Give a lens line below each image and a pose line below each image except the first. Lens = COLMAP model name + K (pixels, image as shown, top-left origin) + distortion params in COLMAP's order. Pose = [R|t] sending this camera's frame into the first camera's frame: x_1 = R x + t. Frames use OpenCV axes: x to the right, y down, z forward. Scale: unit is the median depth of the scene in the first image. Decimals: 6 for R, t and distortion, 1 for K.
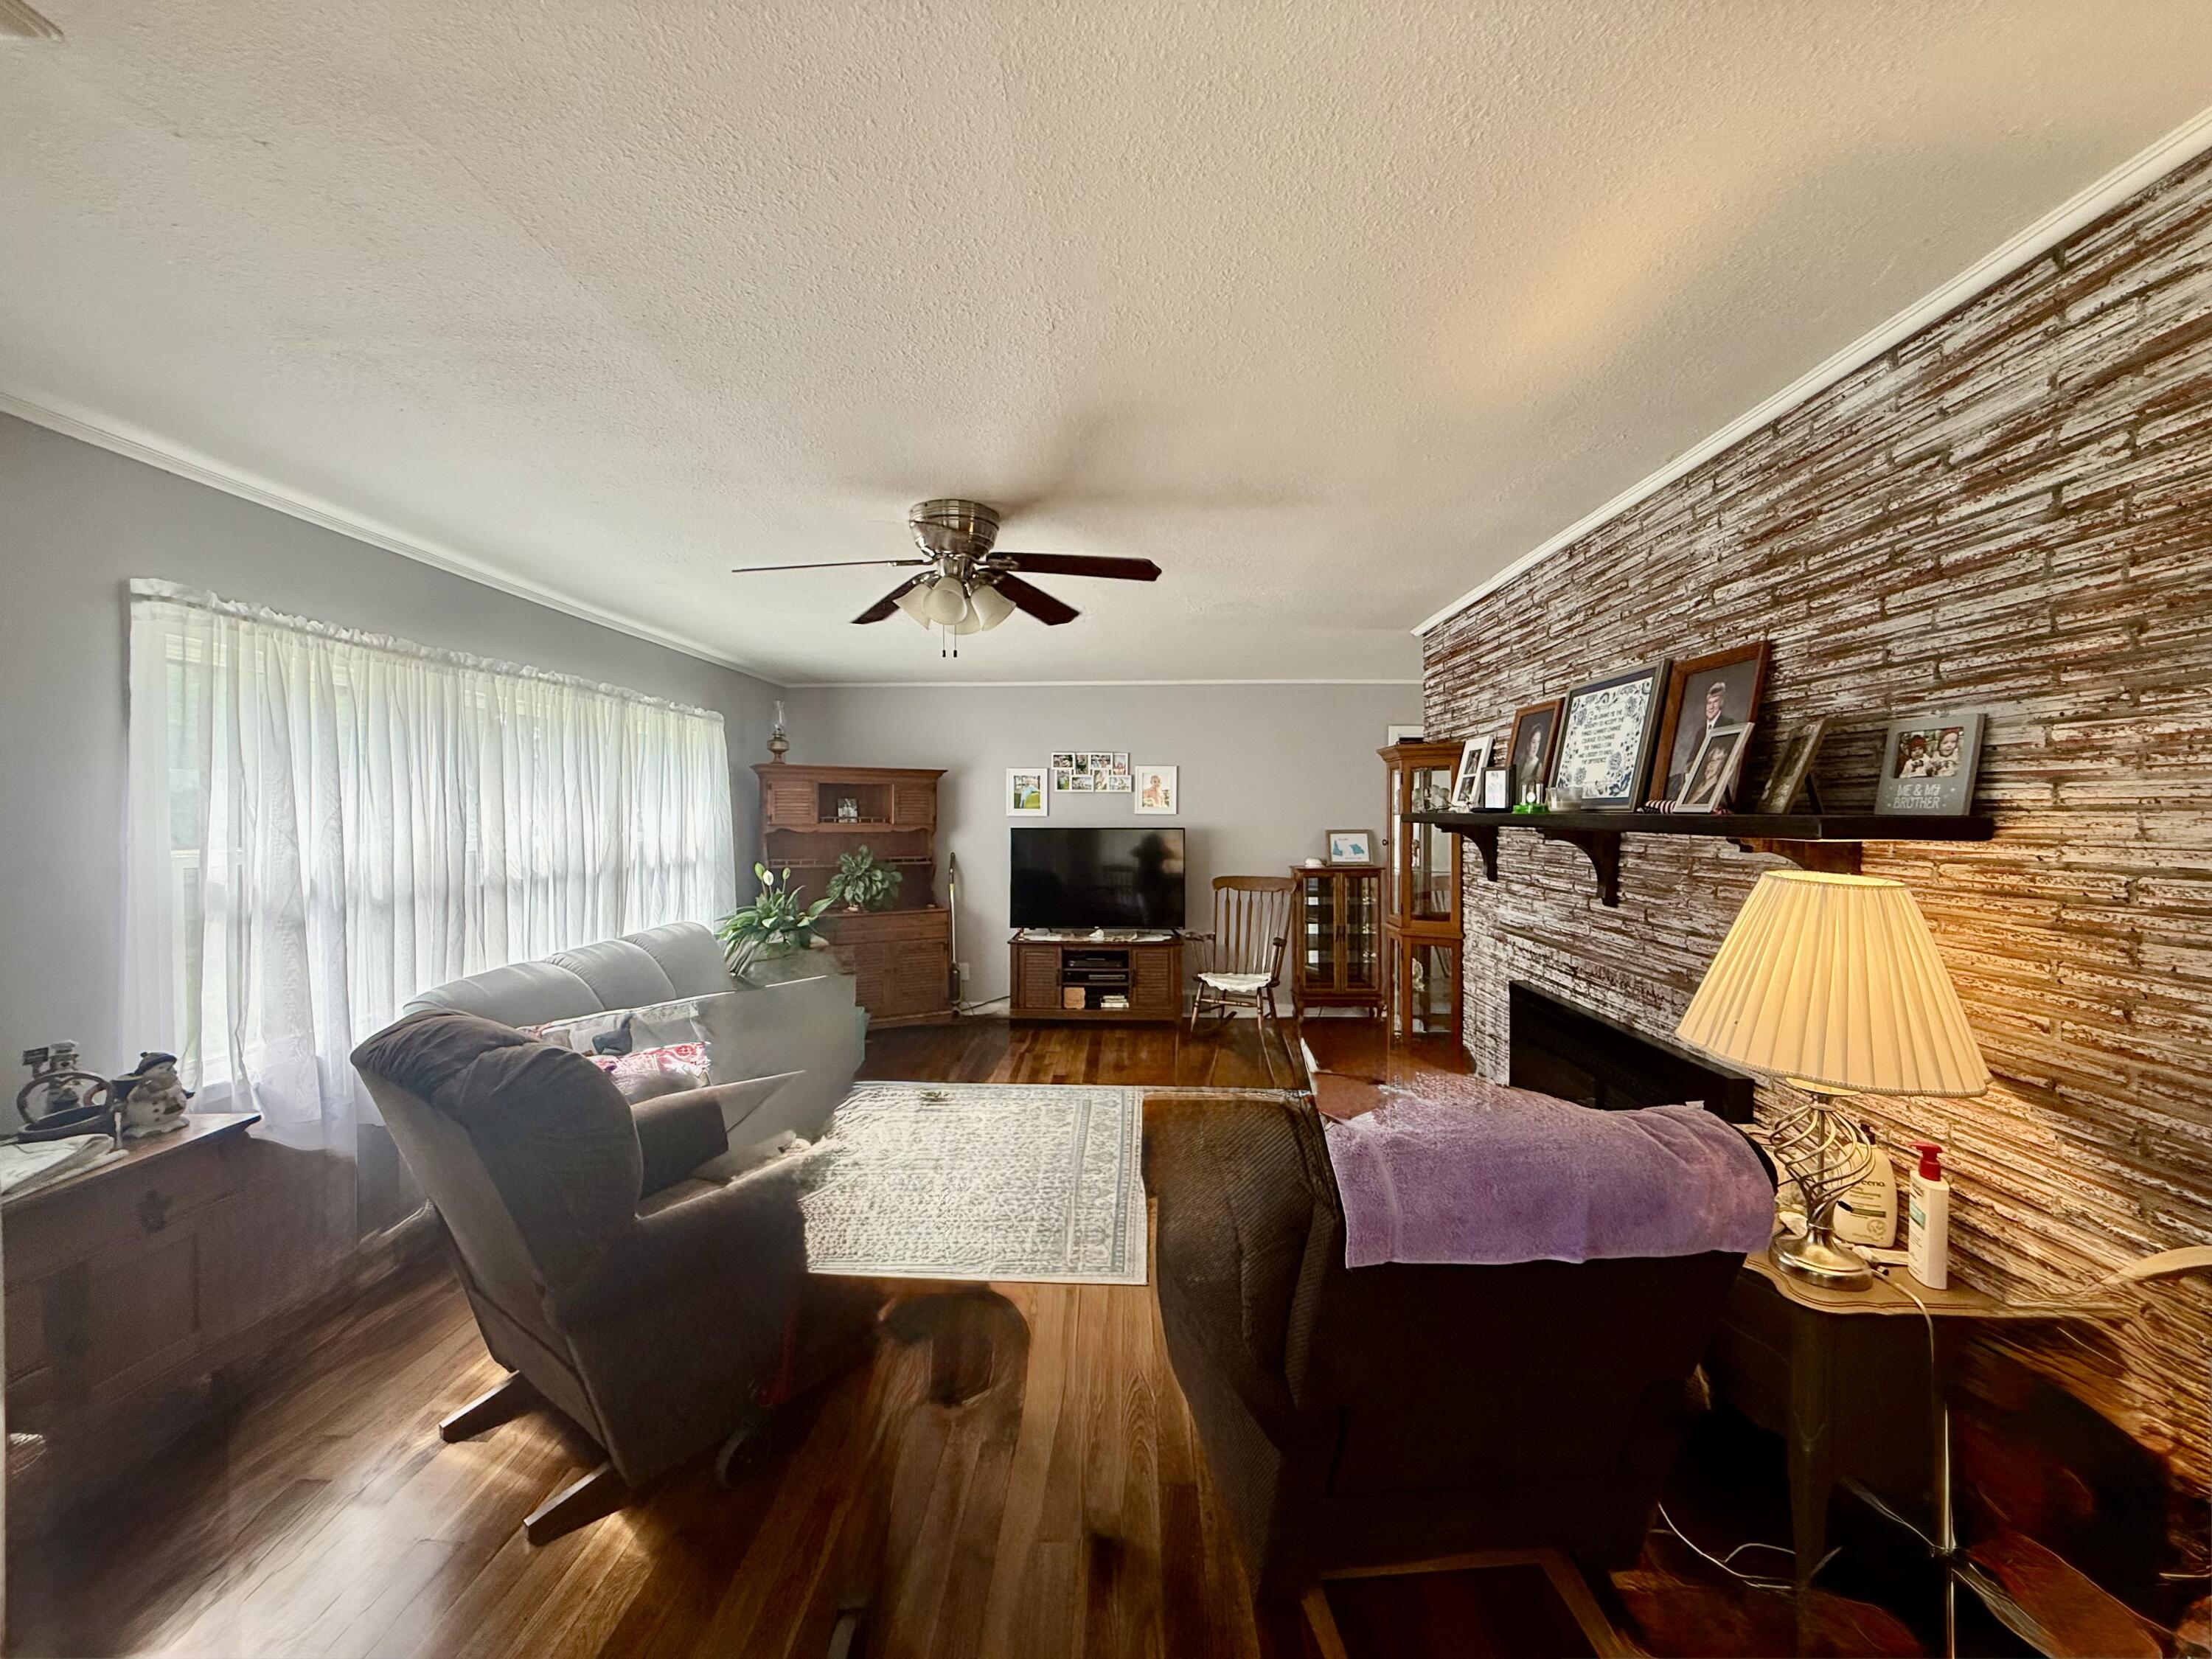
lens RADIAL K [[882.1, 0, 1103.4], [0, 882.1, 822.7], [0, 0, 1]] dist [-0.000206, -0.000356]
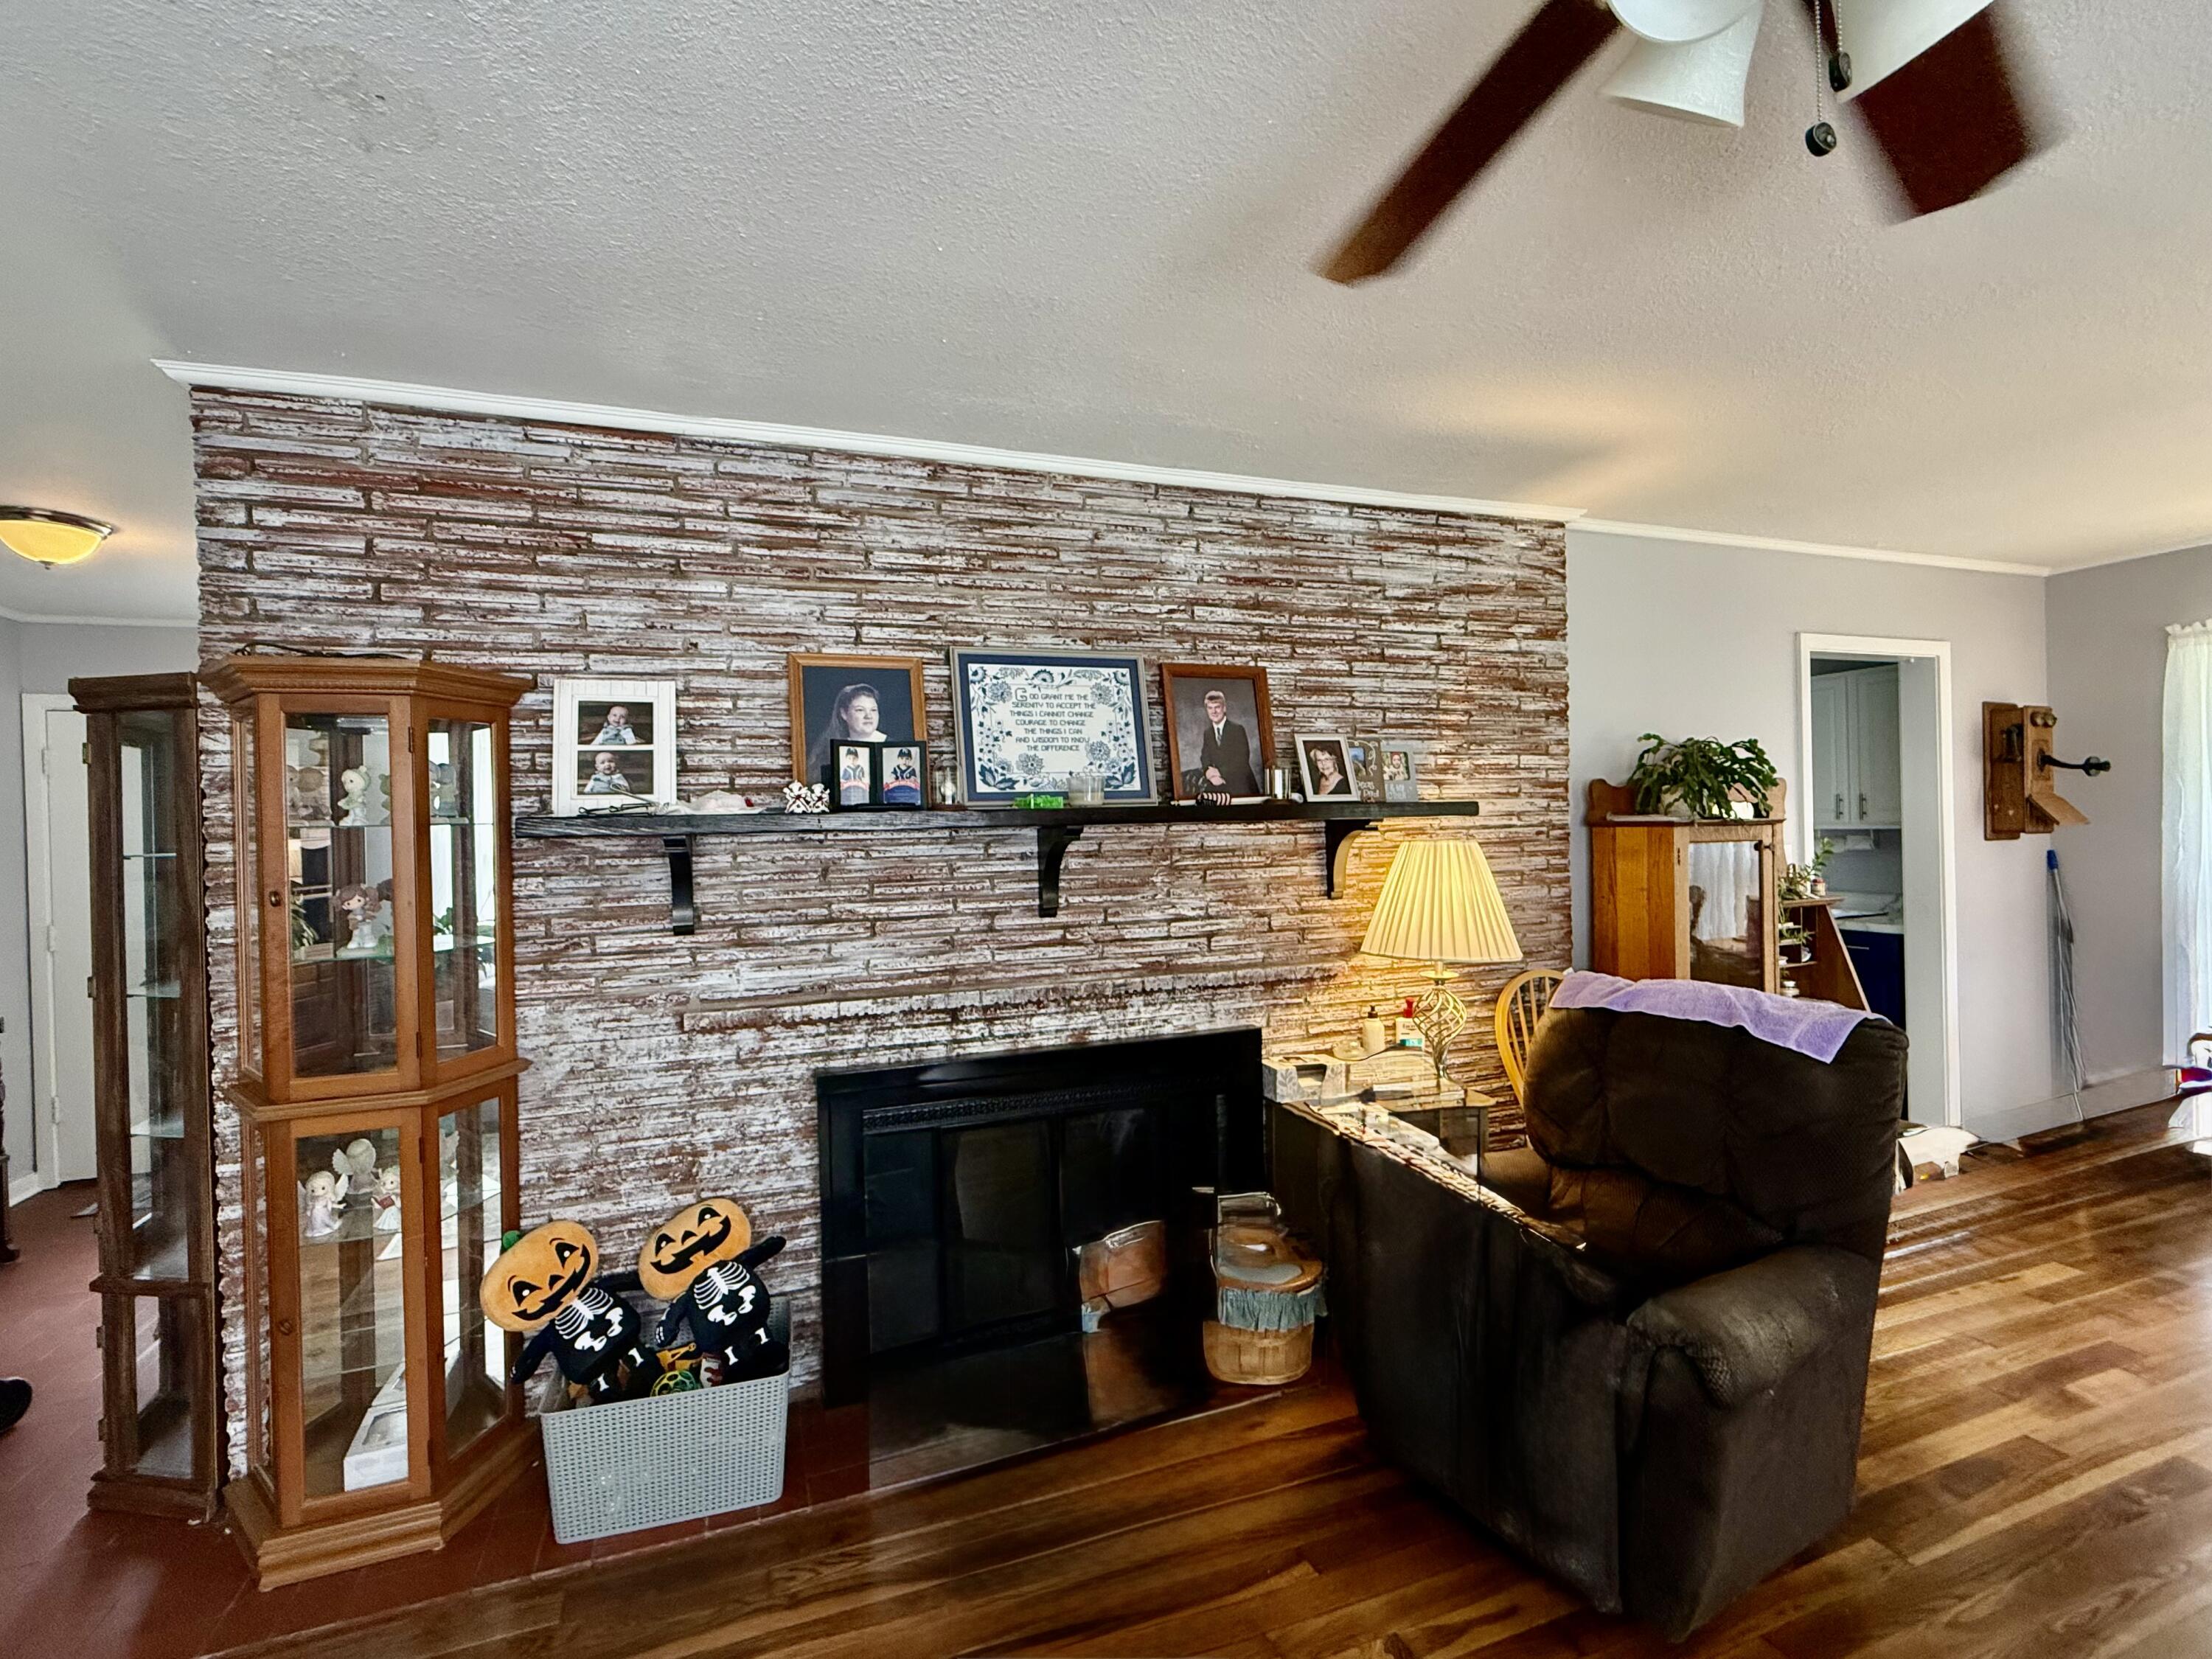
lens RADIAL K [[1007.0, 0, 1100.4], [0, 1007.0, 825.3], [0, 0, 1]] dist [0.001422, 0.000273]
pose [[-0.374914, 0.007323, 0.927031, -0.495552], [0.036067, 0.999327, 0.006692, 0.000247], [-0.926358, 0.035944, -0.374926, 1.794496]]
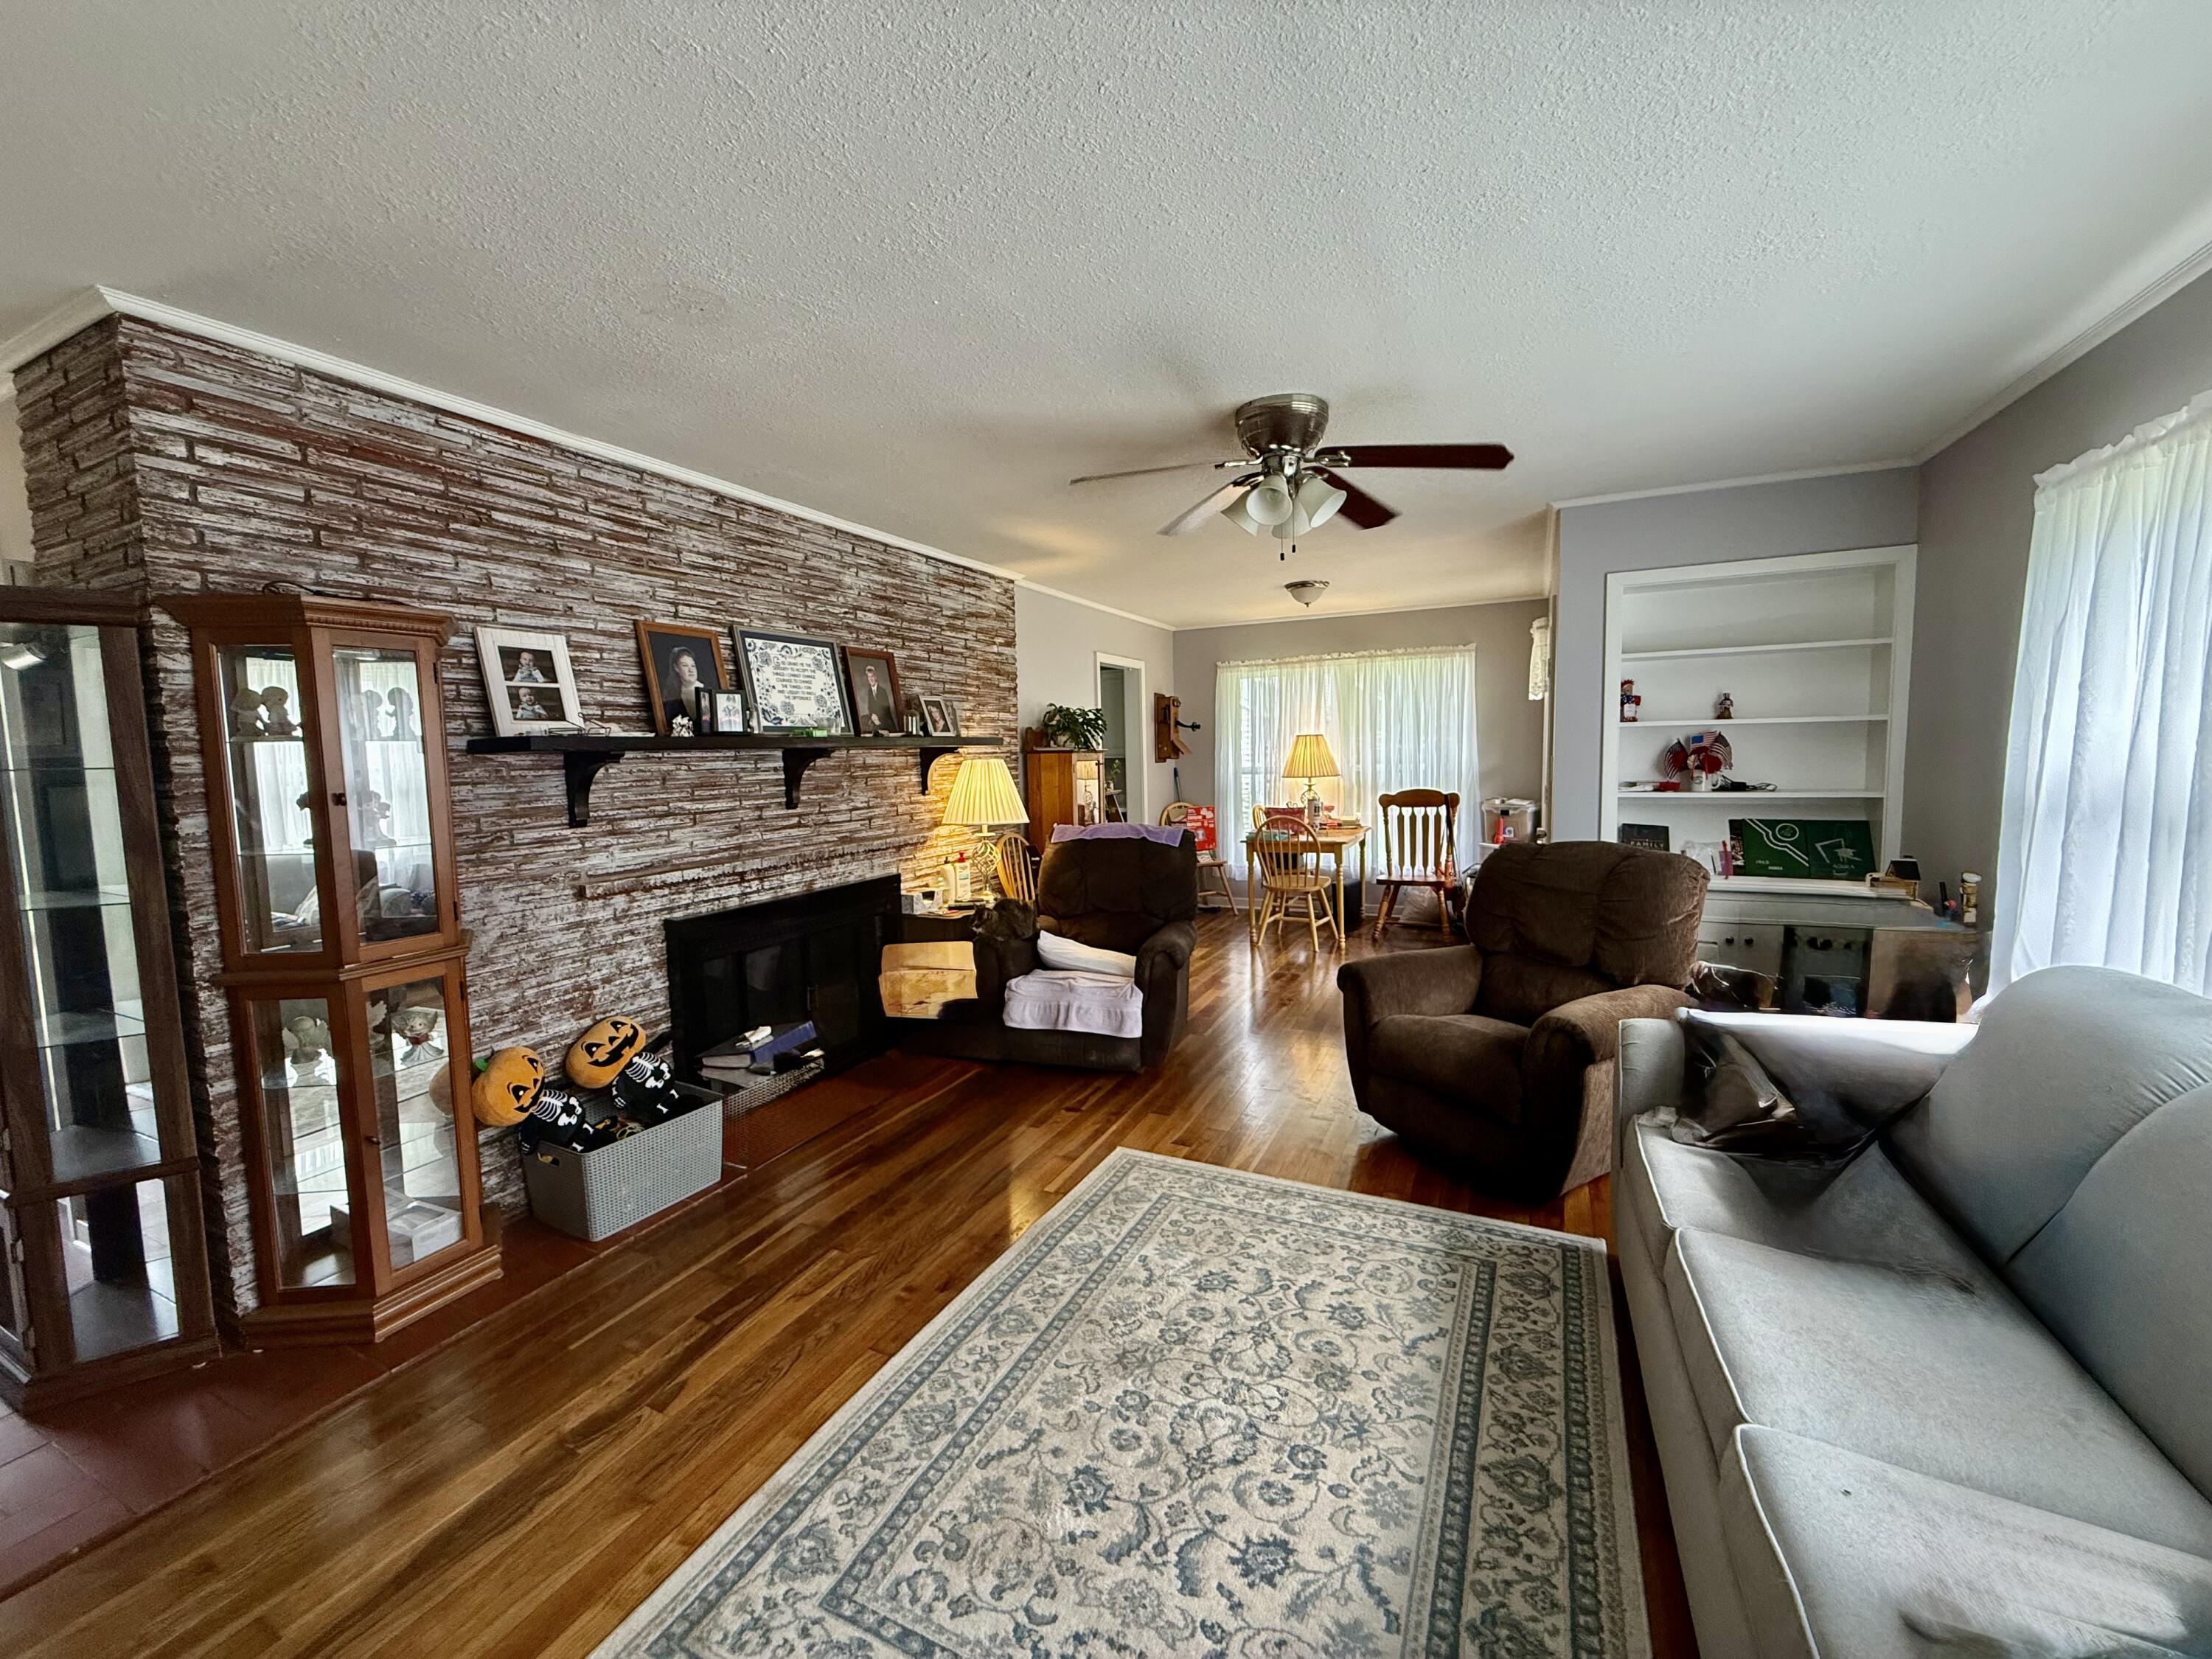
lens RADIAL K [[882.1, 0, 1103.4], [0, 882.1, 822.7], [0, 0, 1]] dist [-0.000206, -0.000356]
pose [[-0.914161, -0.010063, 0.405225, -0.532220], [0.031129, 0.994997, 0.094933, 0.005662], [-0.404153, 0.099399, -0.909274, 2.744087]]
